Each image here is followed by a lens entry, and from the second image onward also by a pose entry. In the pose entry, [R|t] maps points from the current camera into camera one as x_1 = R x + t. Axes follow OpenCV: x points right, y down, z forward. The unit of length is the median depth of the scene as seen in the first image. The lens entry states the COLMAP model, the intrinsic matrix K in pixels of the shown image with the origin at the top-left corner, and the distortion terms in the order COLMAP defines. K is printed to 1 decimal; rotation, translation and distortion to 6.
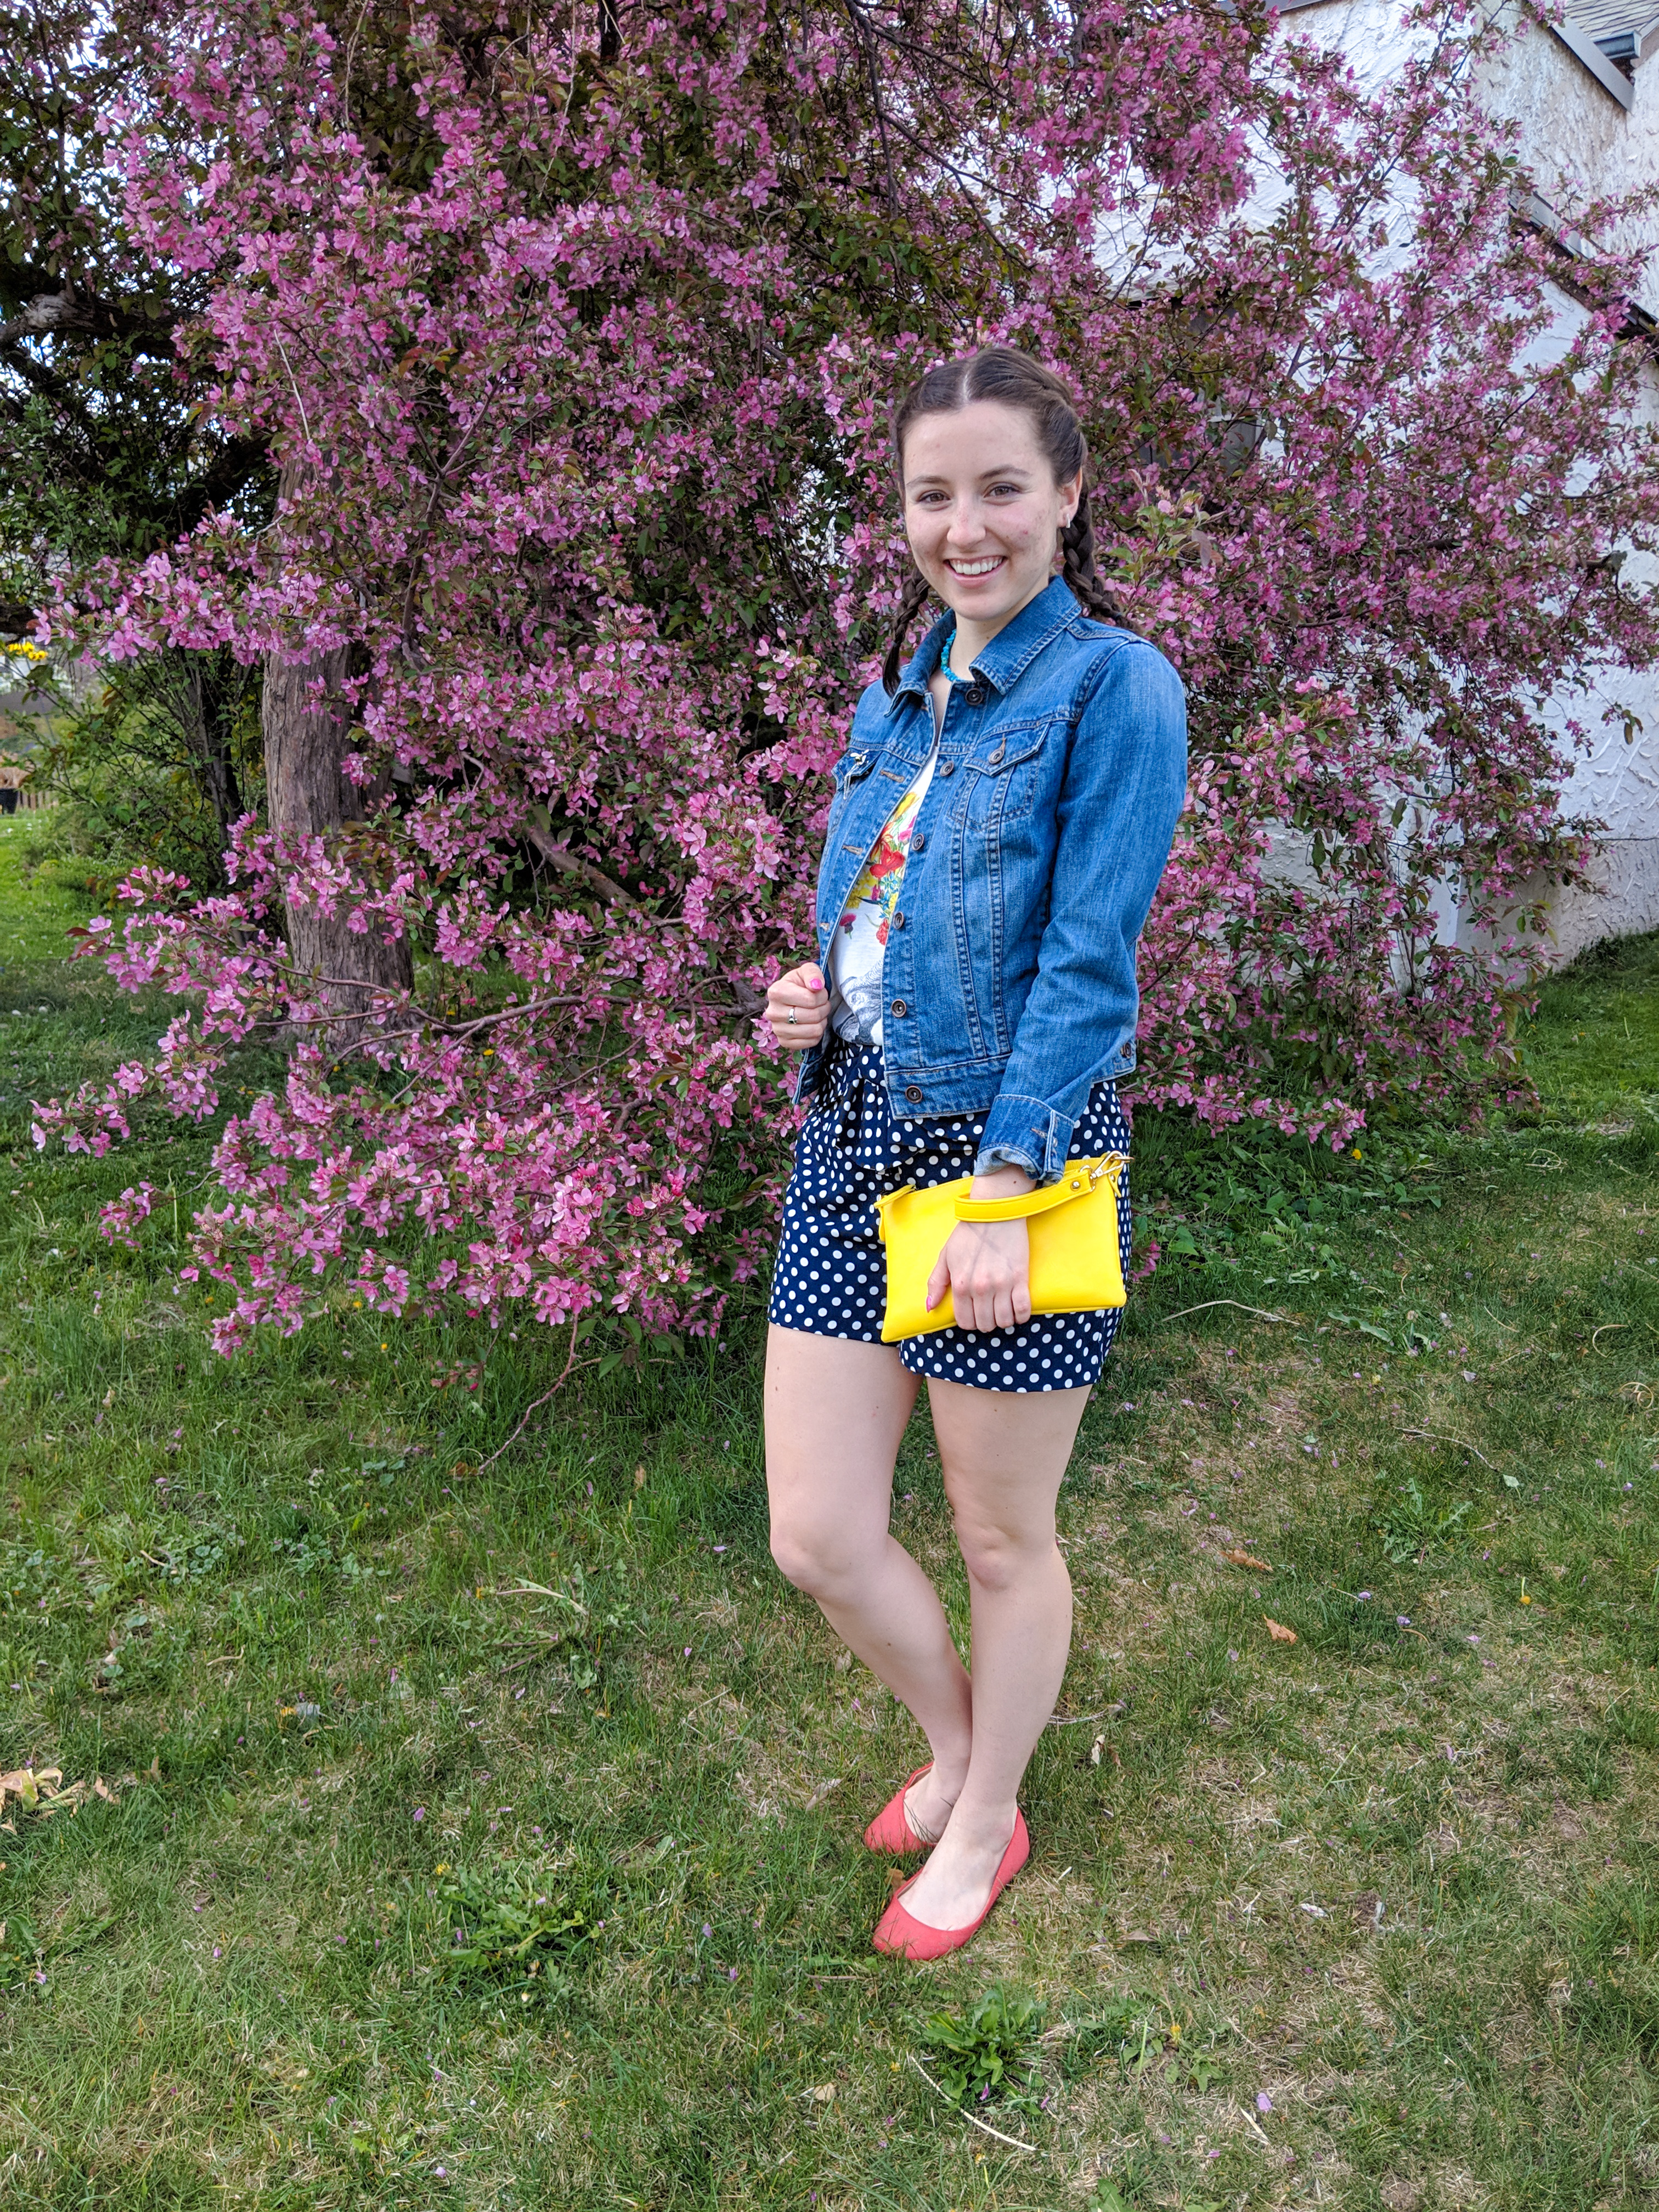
lens RADIAL K [[1736.2, 0, 829.5], [0, 1736.2, 1106.0], [0, 0, 1]] dist [-0.010928, 0.004791]
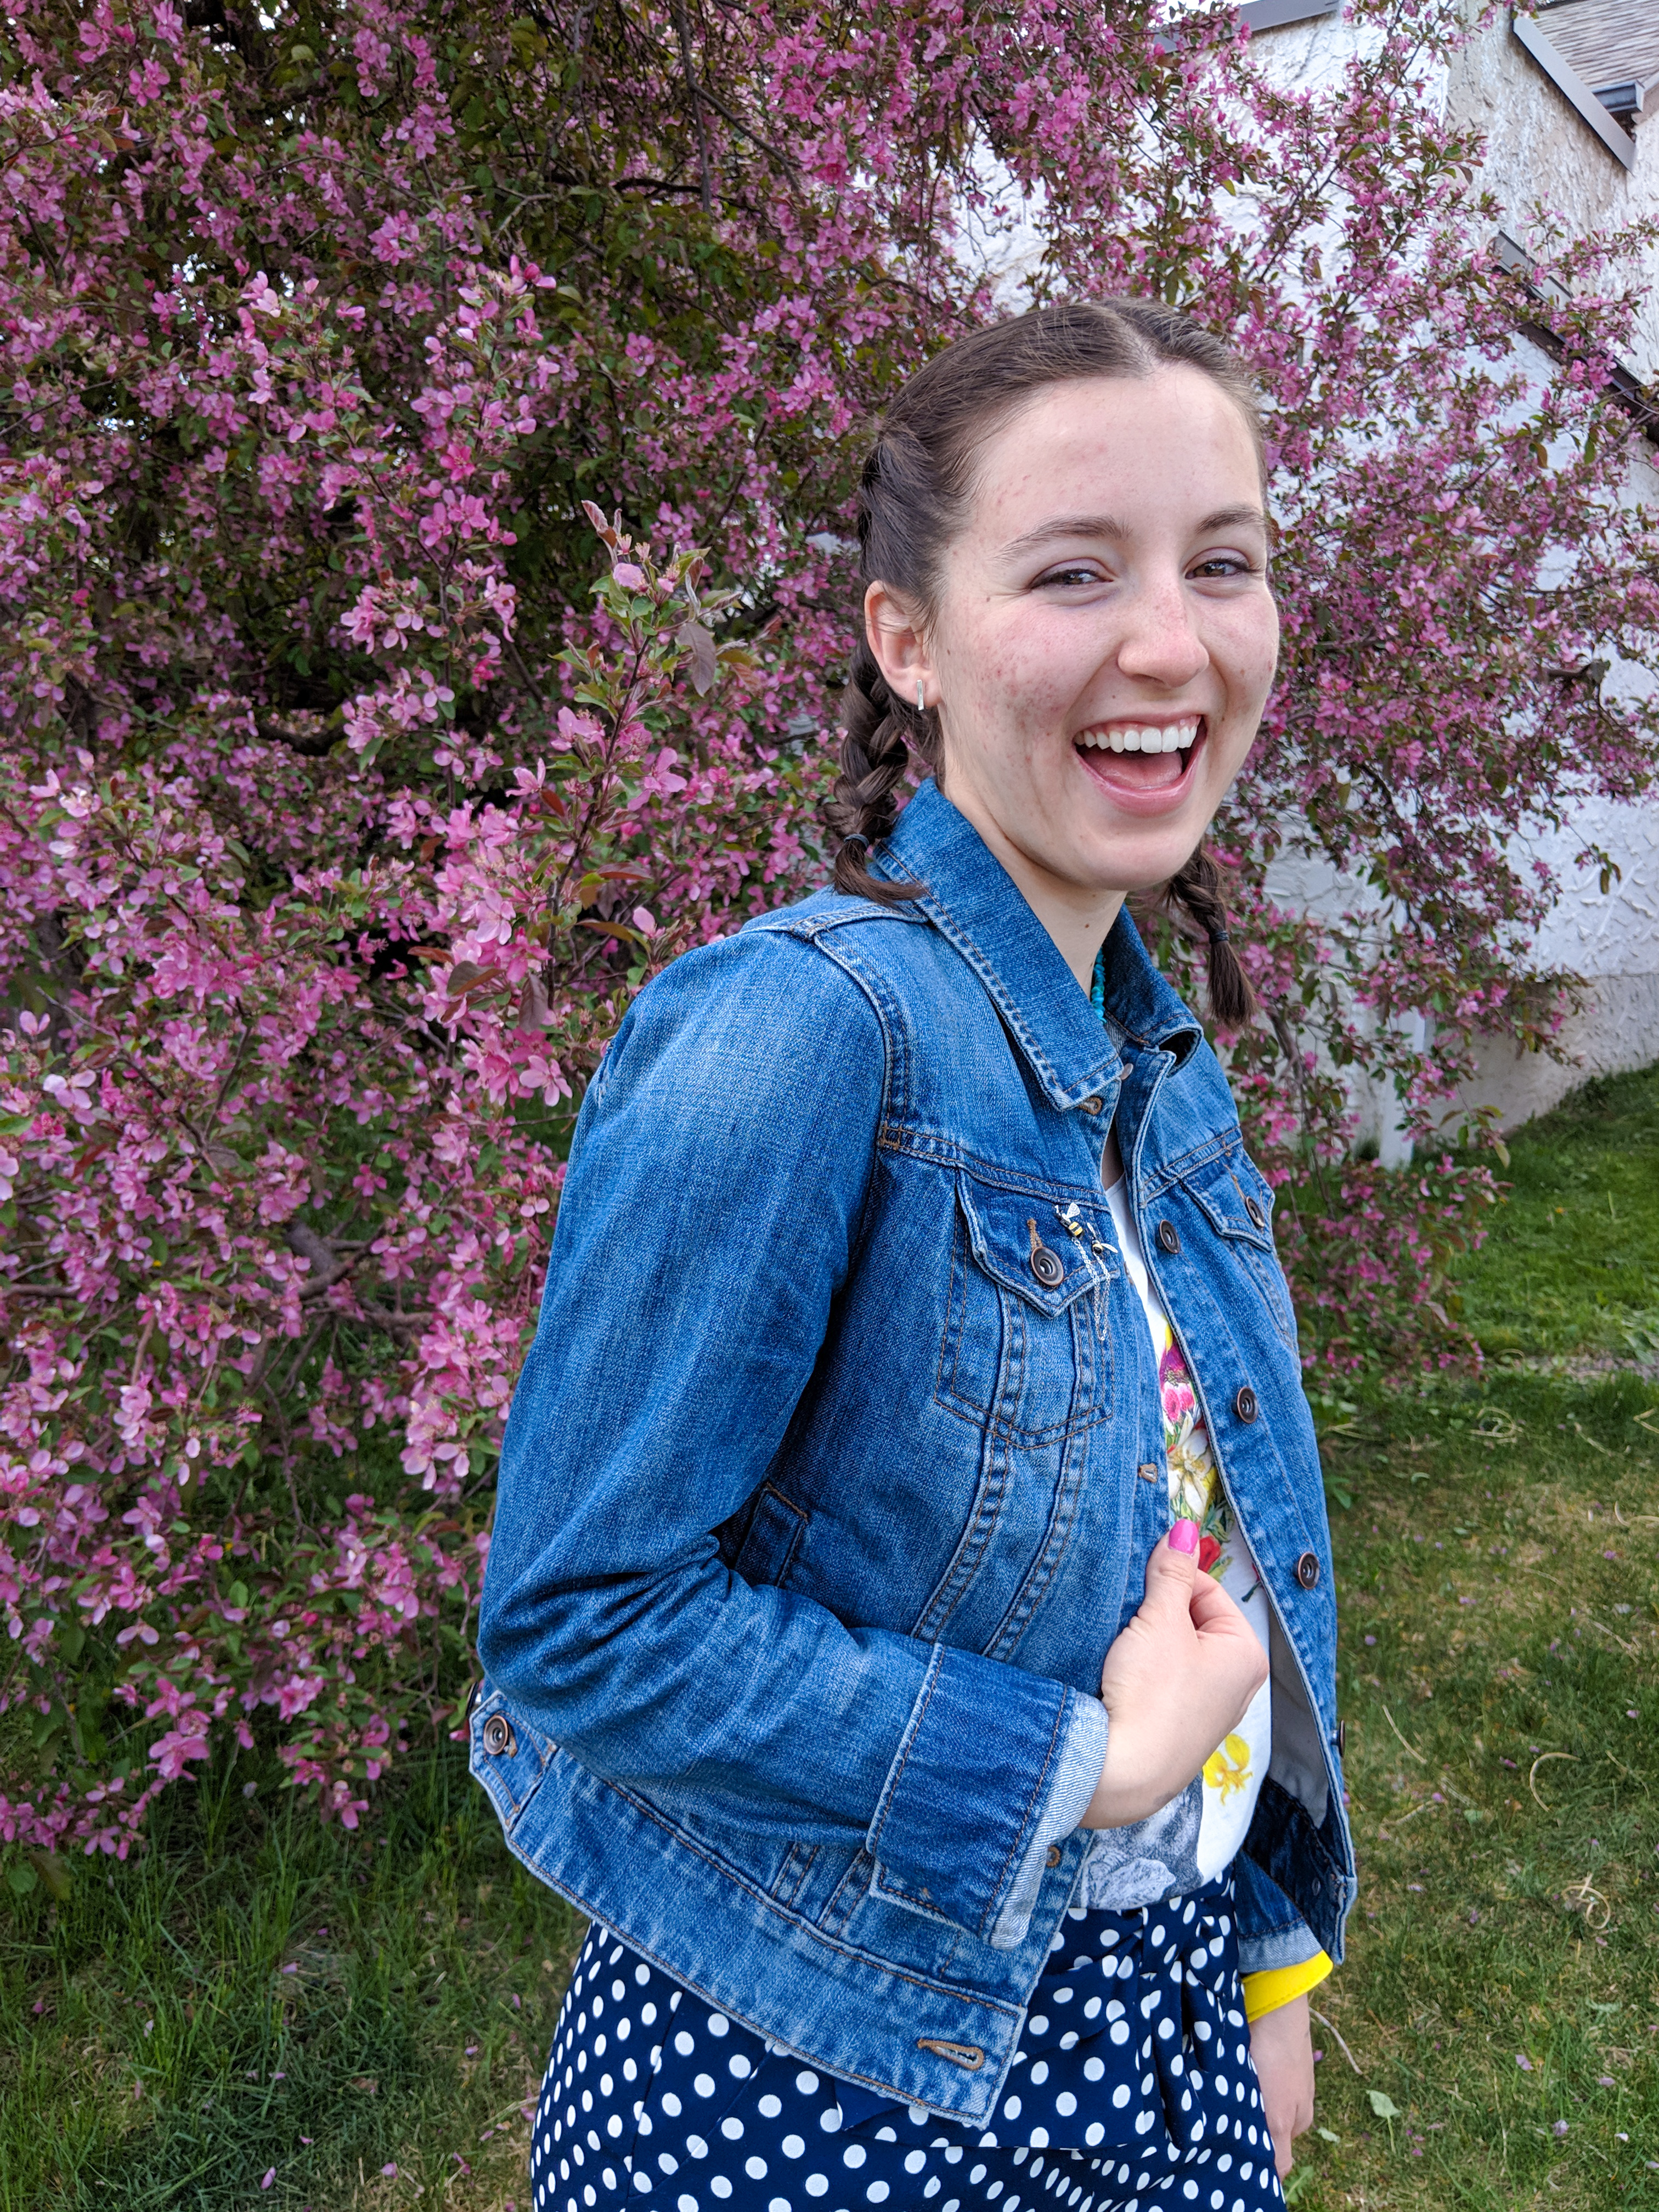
lens RADIAL K [[1851.3, 0, 805.5], [0, 1851.3, 1129.4], [0, 0, 1]] dist [-0.024346, 0.036175]
pose [[0.999306, 0.033371, 0.016521, 0.073313], [-0.032651, 0.998580, -0.042095, -0.049871], [-0.017902, 0.041526, 0.998977, 0.145384]]
